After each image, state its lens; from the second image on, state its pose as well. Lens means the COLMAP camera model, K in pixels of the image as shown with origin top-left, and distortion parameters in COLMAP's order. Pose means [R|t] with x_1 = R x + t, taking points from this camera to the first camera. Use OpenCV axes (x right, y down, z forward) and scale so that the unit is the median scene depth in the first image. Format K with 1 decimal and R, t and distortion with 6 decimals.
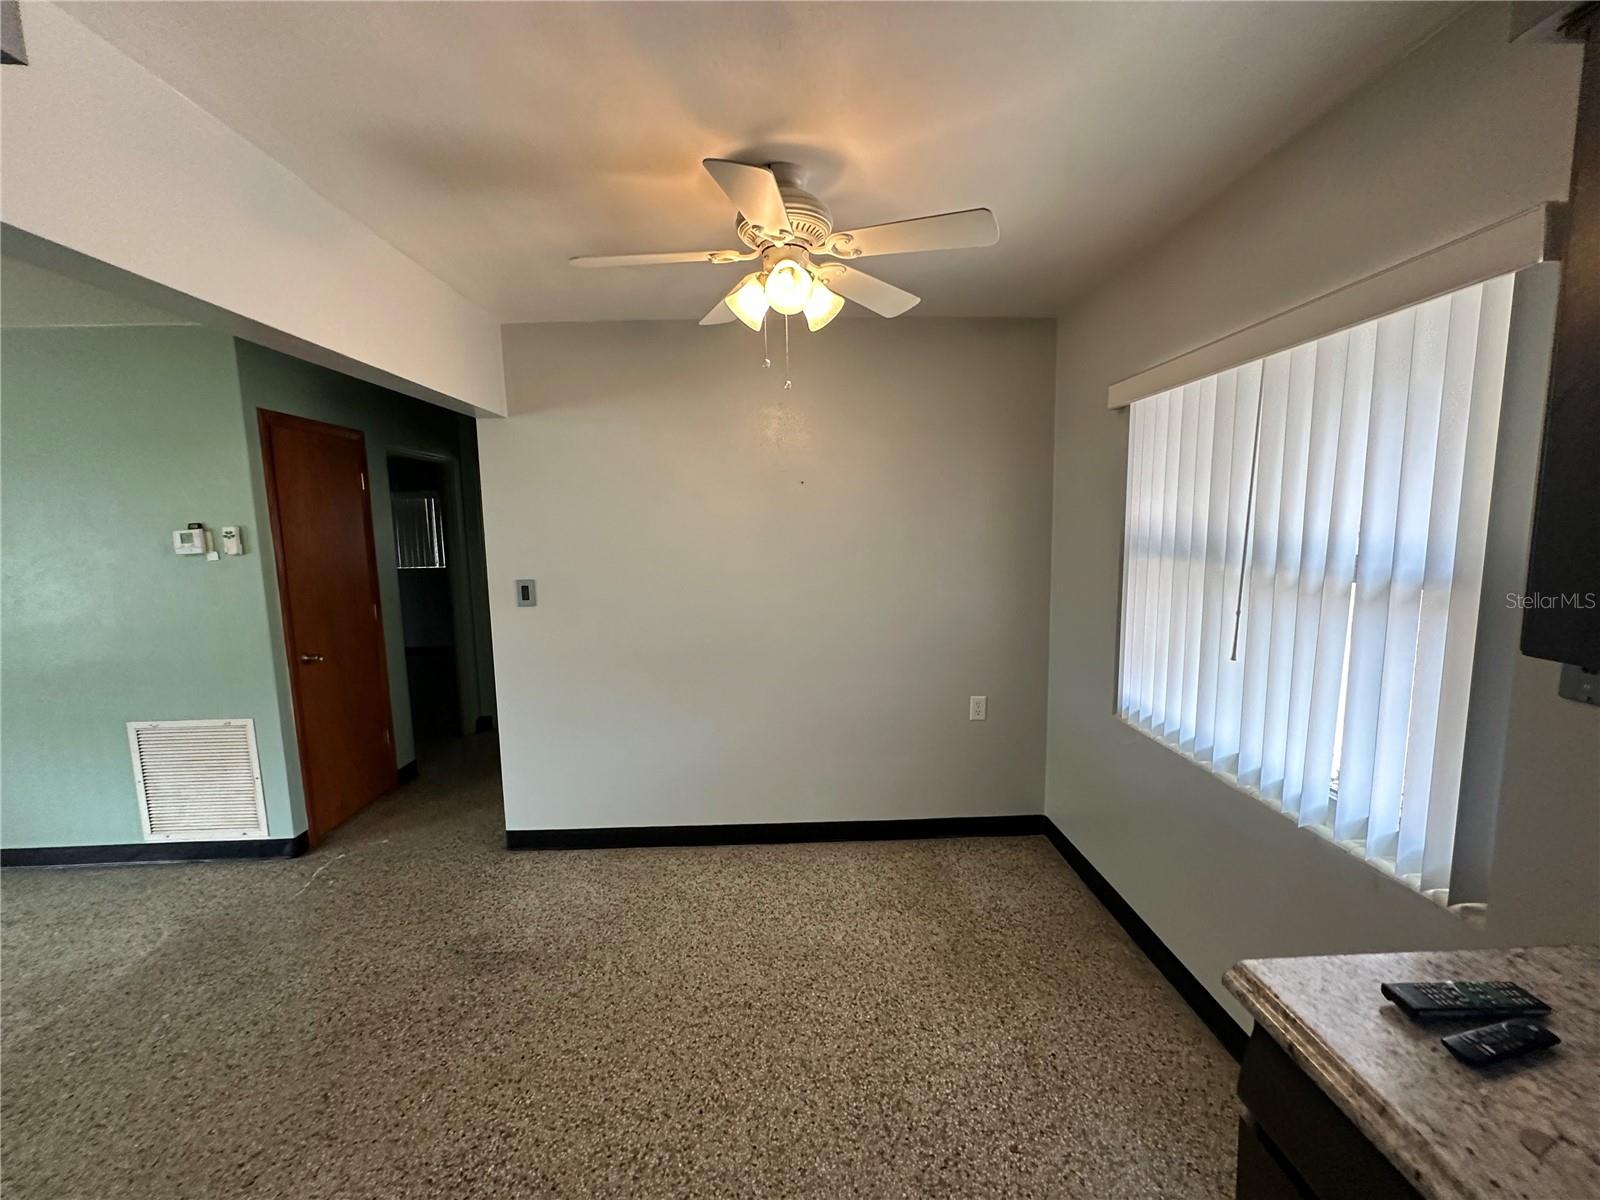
lens RADIAL K [[640.9, 0, 799.8], [0, 640.9, 600.5], [0, 0, 1]] dist [-0.001032, -0.000071]
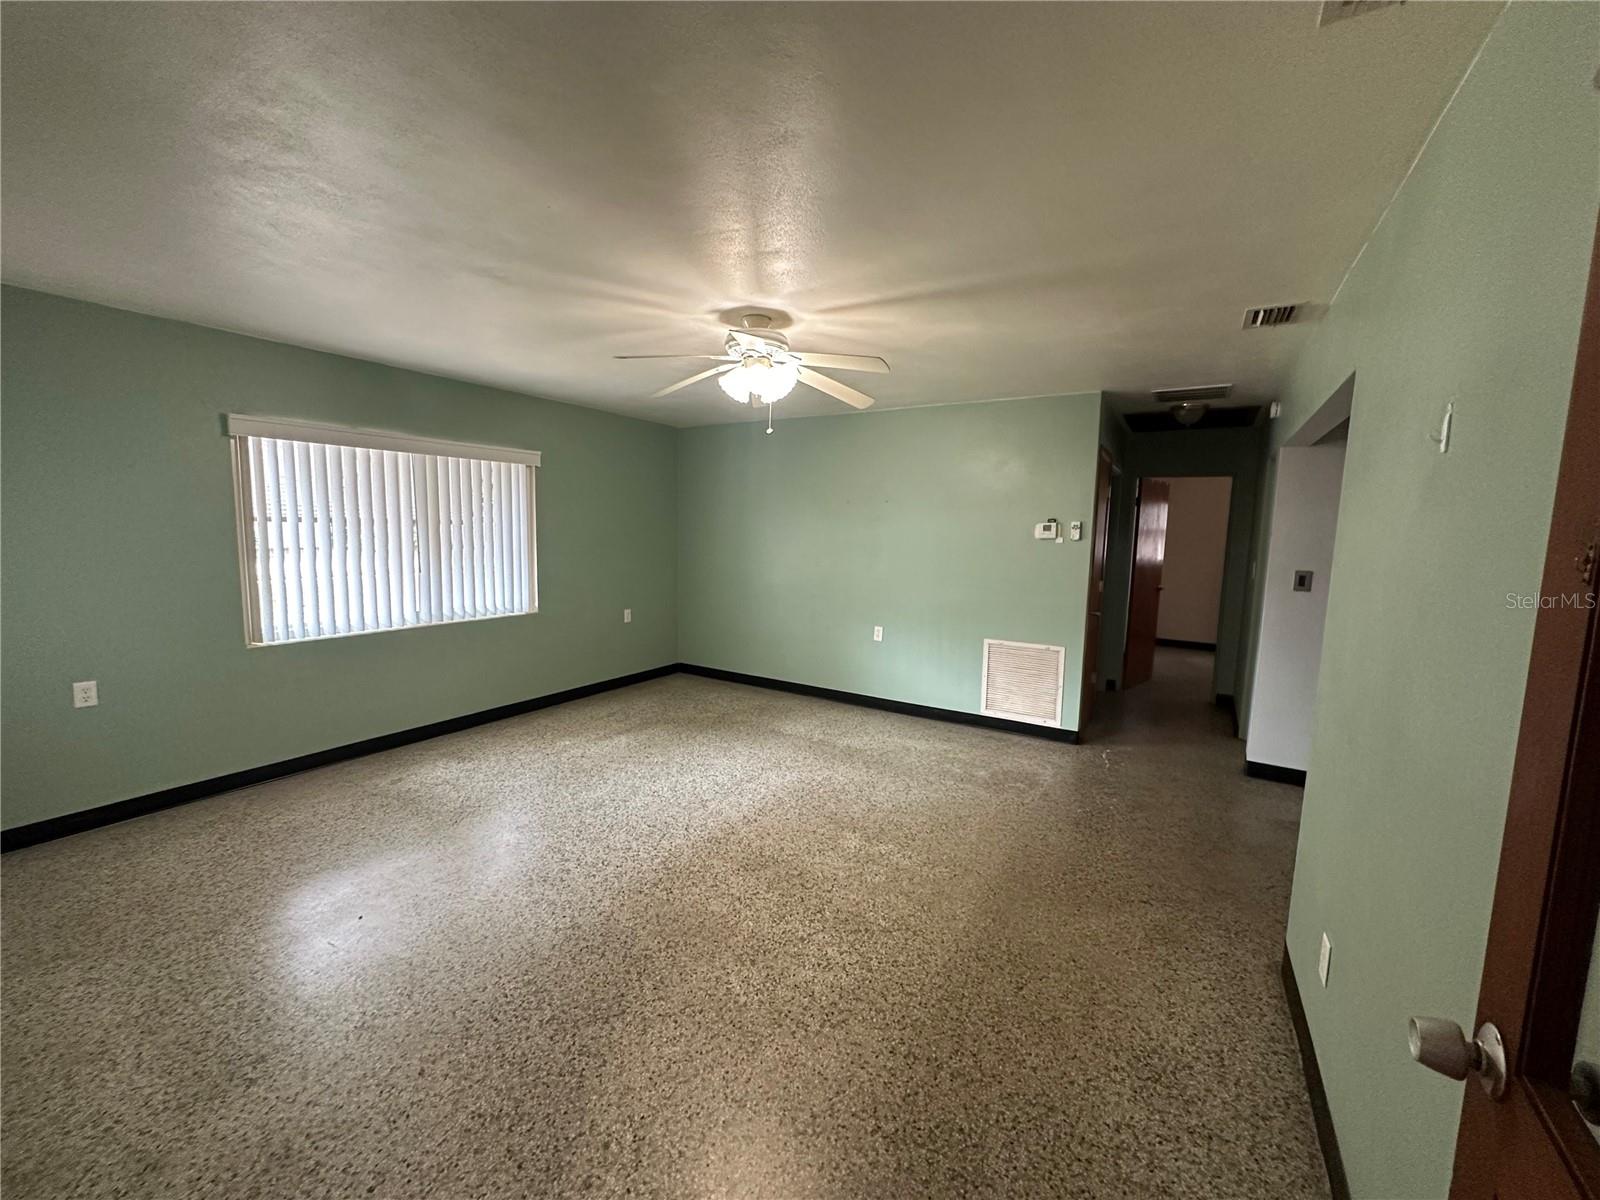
lens RADIAL K [[640.9, 0, 796.4], [0, 640.9, 600.2], [0, 0, 1]] dist [-0.001032, -0.000071]
pose [[0.832534, 0.102660, -0.544379, -0.568394], [-0.104084, 0.994166, 0.028304, 0.096234], [0.544108, 0.033097, 0.838362, -0.635324]]
